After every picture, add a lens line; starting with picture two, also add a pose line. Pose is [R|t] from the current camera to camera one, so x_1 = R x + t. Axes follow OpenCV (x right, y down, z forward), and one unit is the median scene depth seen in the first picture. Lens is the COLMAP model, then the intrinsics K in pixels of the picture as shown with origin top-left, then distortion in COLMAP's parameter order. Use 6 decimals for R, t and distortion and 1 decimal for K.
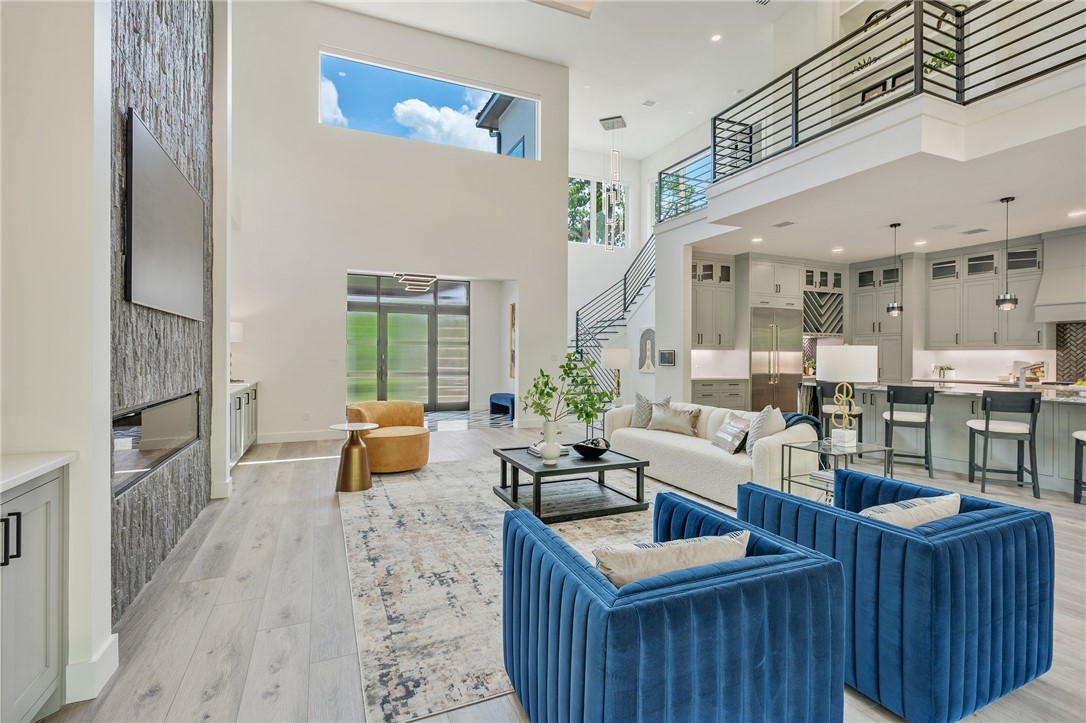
lens RADIAL K [[511.6, 0, 546.4], [0, 511.6, 359.9], [0, 0, 1]] dist [-0.001854, -0.000009]
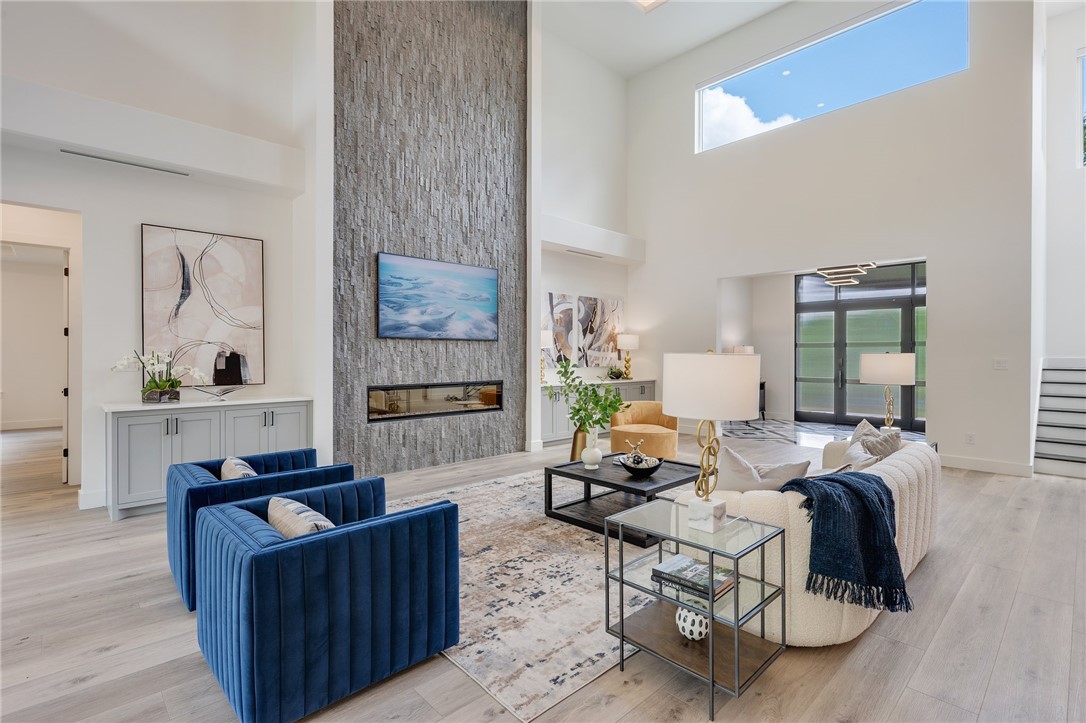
lens RADIAL K [[511.6, 0, 544.3], [0, 511.6, 358.1], [0, 0, 1]] dist [-0.001854, -0.000009]
pose [[0.329915, 0.001097, -0.944010, 0.994197], [-0.006565, 0.999978, -0.001132, -0.017351], [0.943988, 0.006571, 0.329915, 0.603014]]
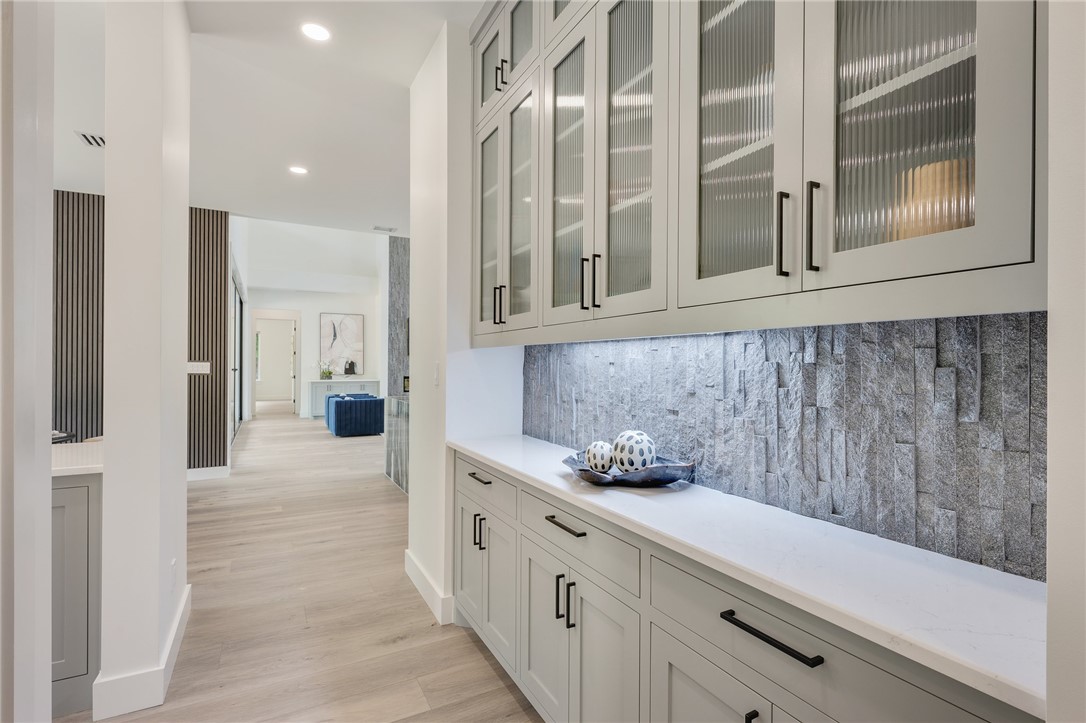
lens RADIAL K [[511.6, 0, 542.9], [0, 511.6, 363.8], [0, 0, 1]] dist [-0.001854, -0.000009]
pose [[0.072898, -0.002922, -0.997335, 3.656748], [-0.008765, 0.999955, -0.003570, -0.008781], [0.997301, 0.009002, 0.072869, 1.555016]]
